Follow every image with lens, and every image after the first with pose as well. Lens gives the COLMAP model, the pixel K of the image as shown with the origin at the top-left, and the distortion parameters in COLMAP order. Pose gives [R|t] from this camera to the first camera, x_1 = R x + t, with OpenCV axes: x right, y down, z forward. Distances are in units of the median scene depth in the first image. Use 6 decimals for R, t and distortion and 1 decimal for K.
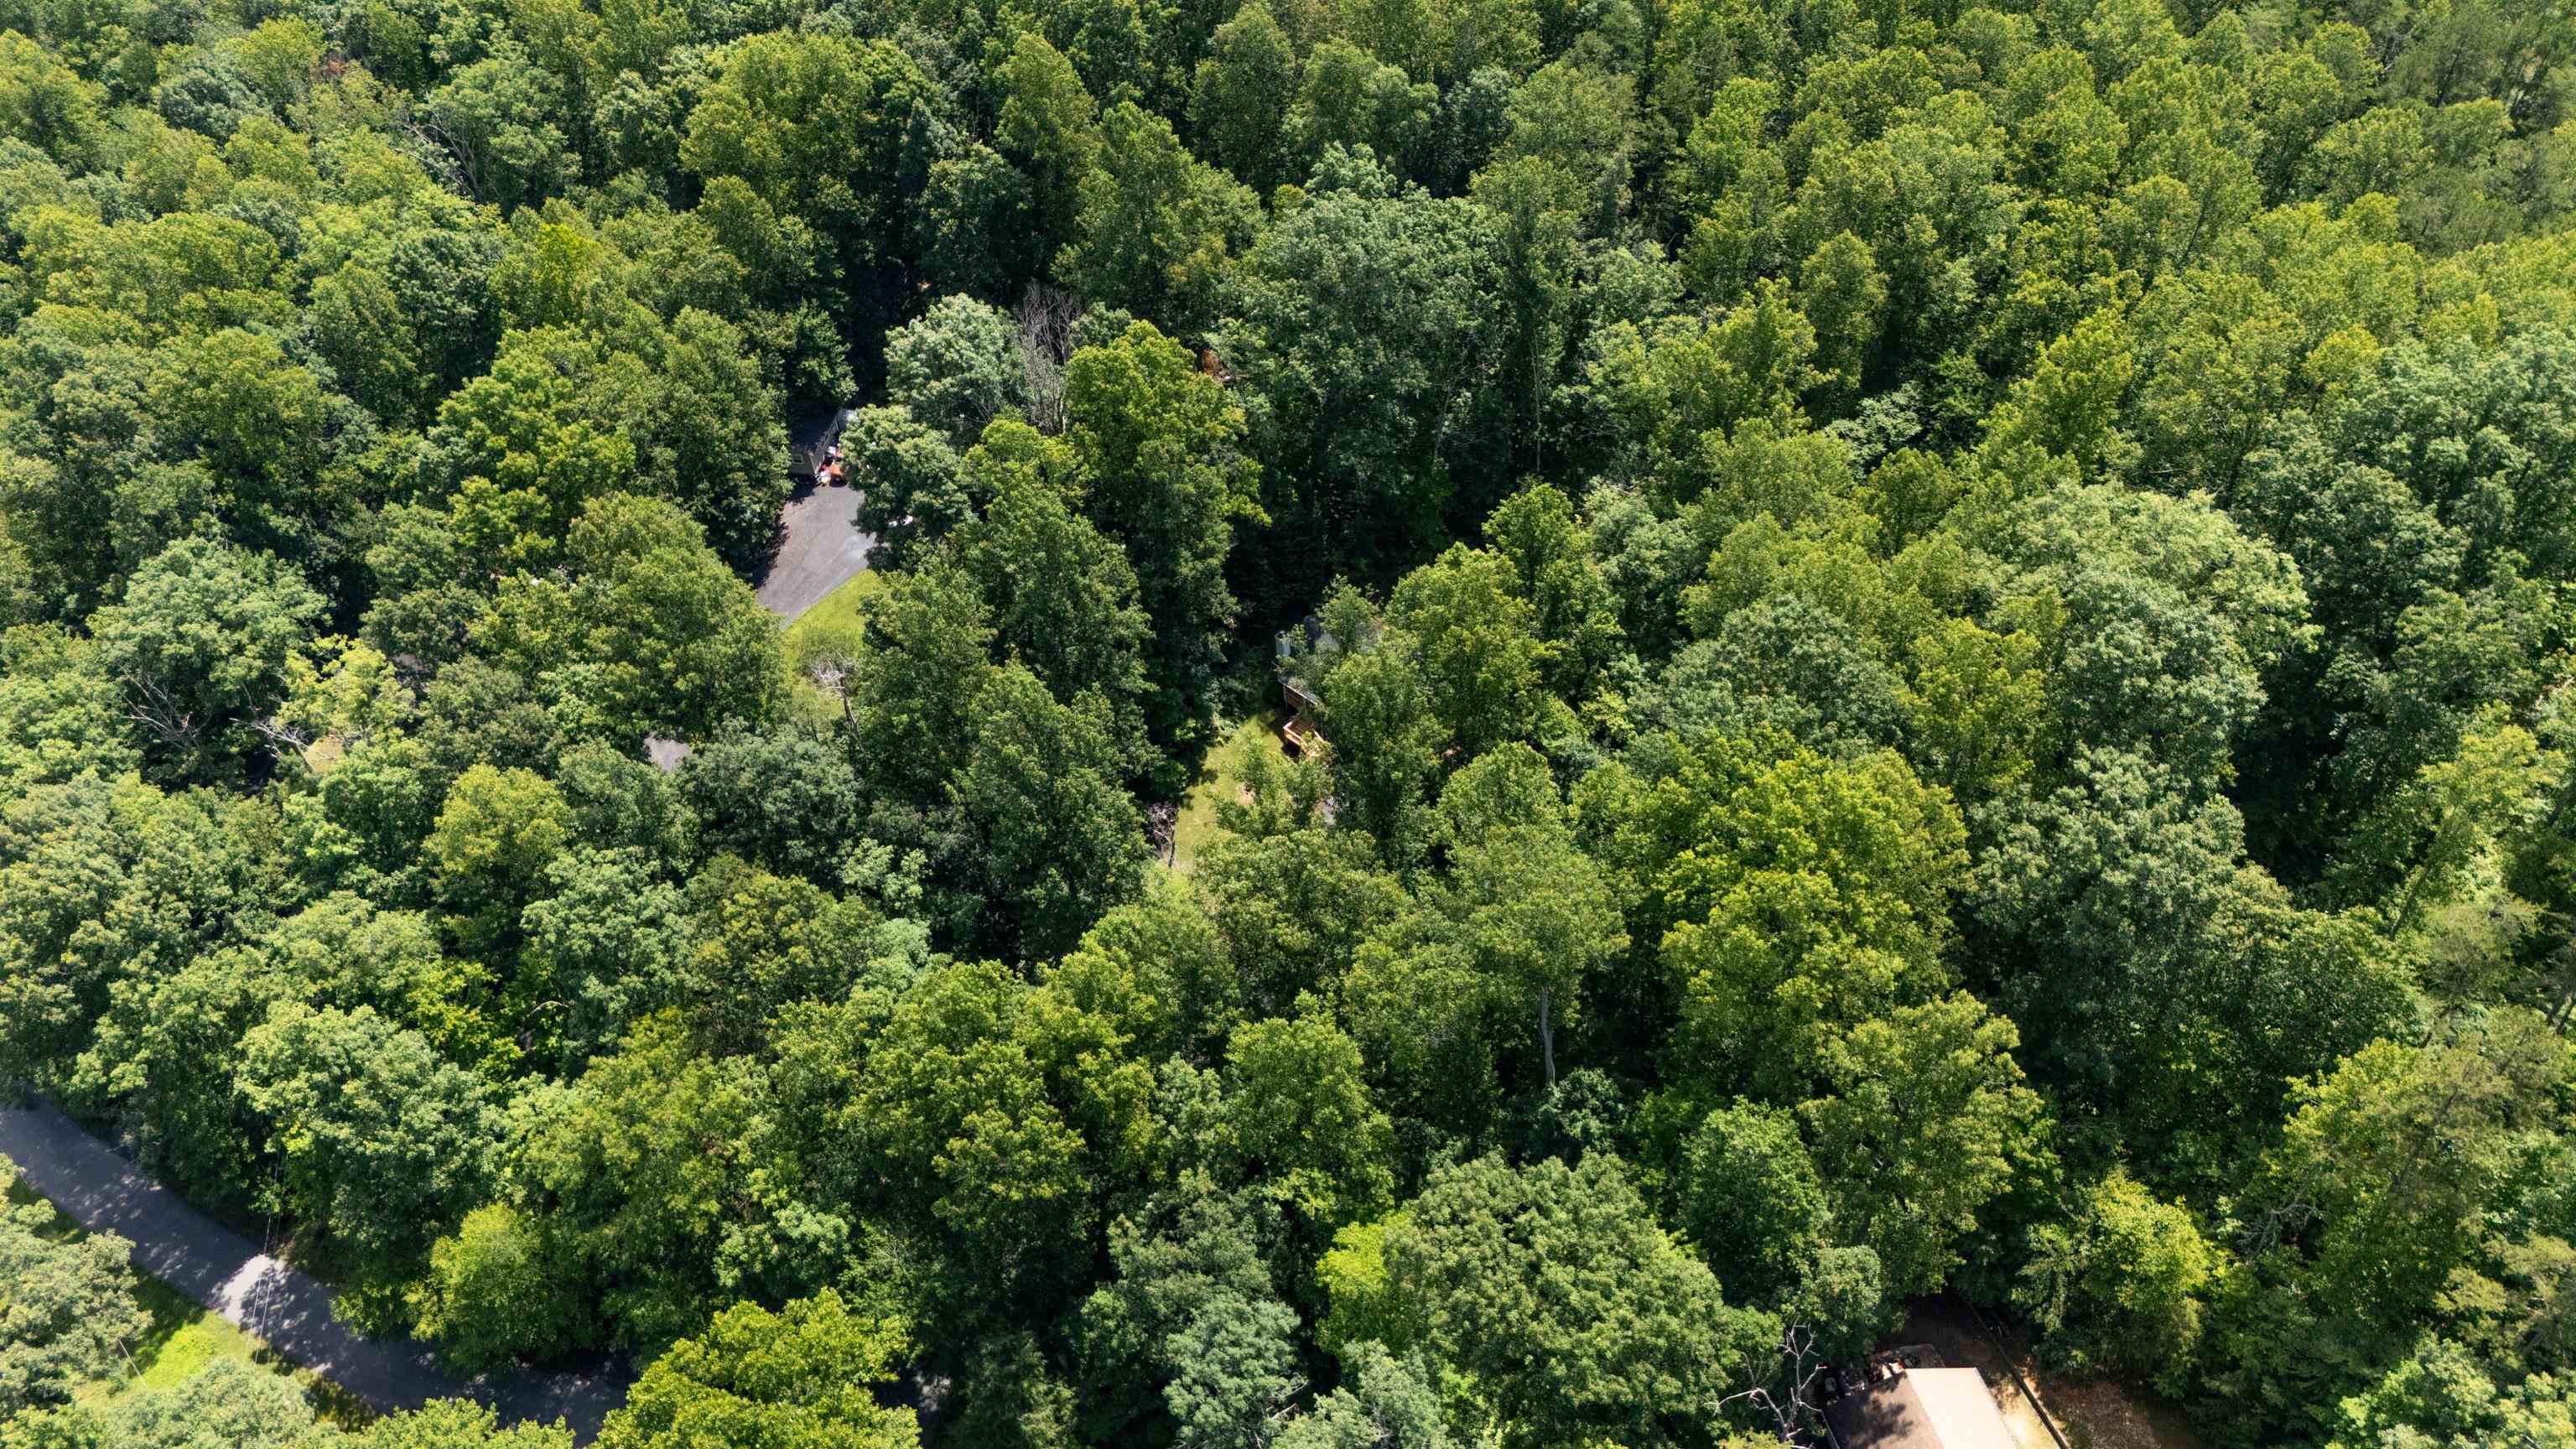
lens RADIAL K [[1933.6, 0, 1288.0], [0, 1933.6, 724.5], [0, 0, 1]] dist [0.033024, -0.008583]
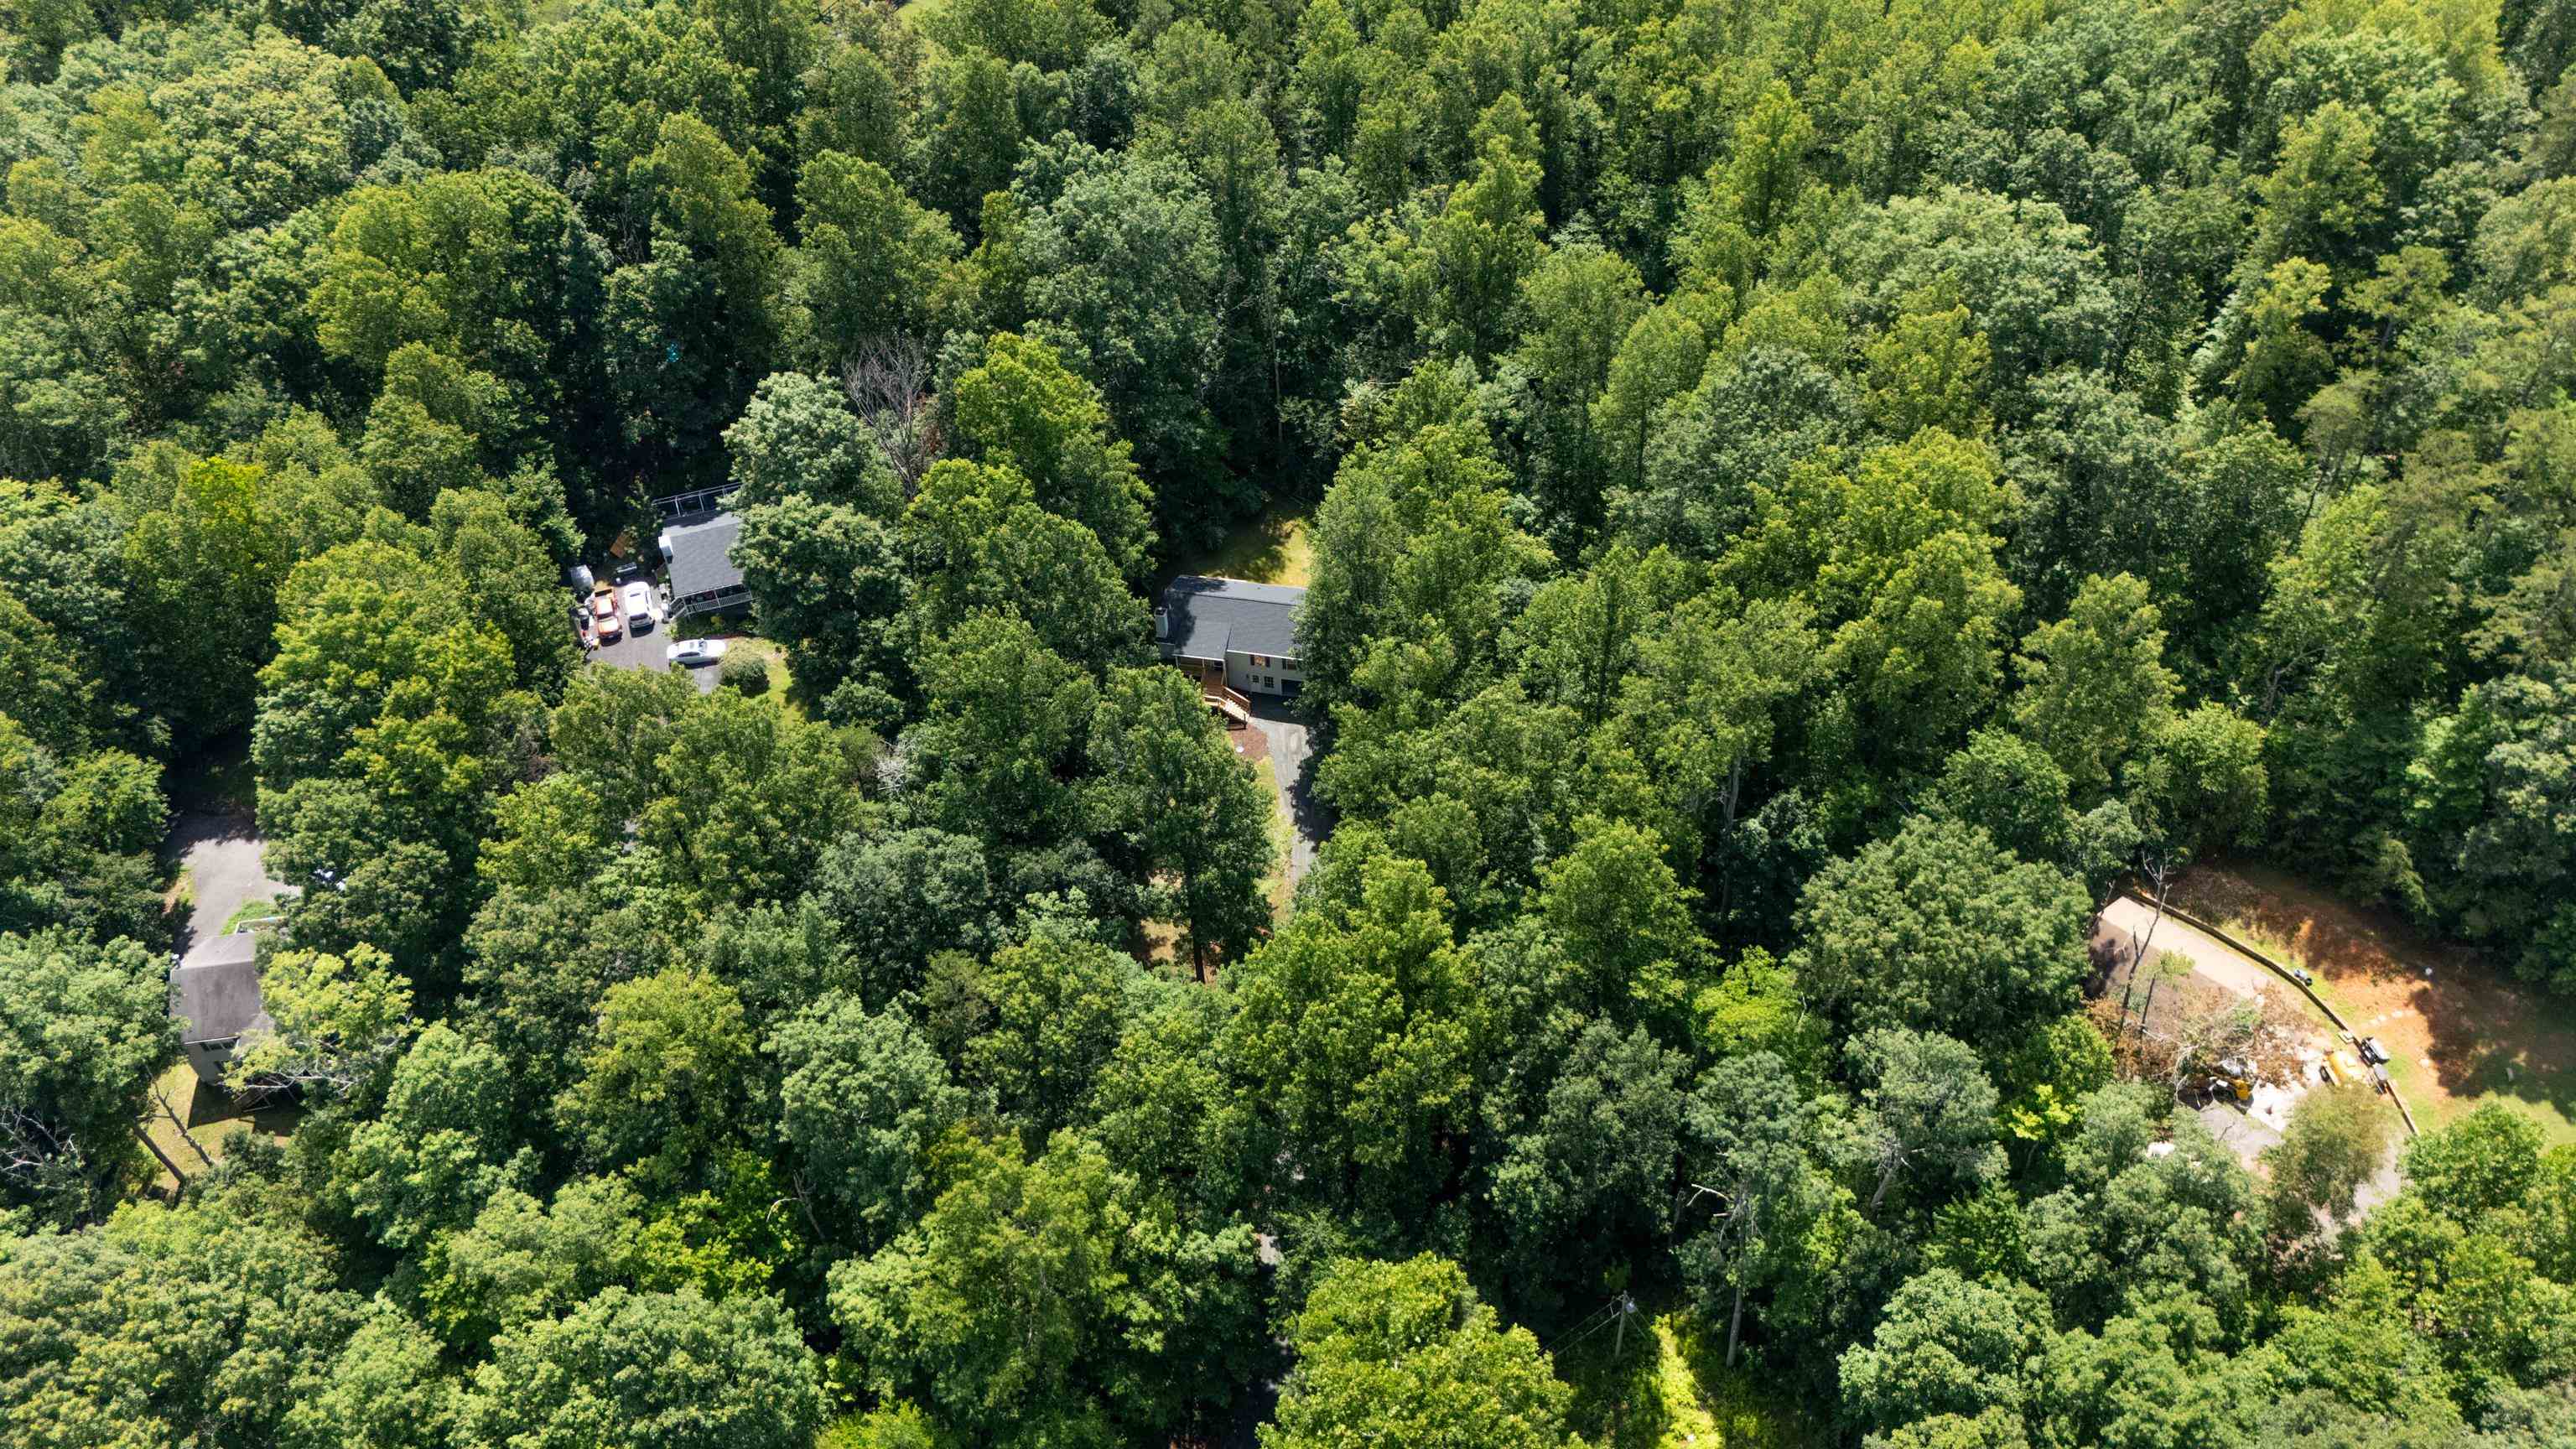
lens RADIAL K [[1933.6, 0, 1288.0], [0, 1933.6, 724.5], [0, 0, 1]] dist [0.033024, -0.008583]
pose [[0.848778, -0.360058, 0.387214, -0.402191], [0.372752, 0.926850, 0.044772, -0.012742], [-0.375009, 0.106333, 0.920902, 0.053599]]
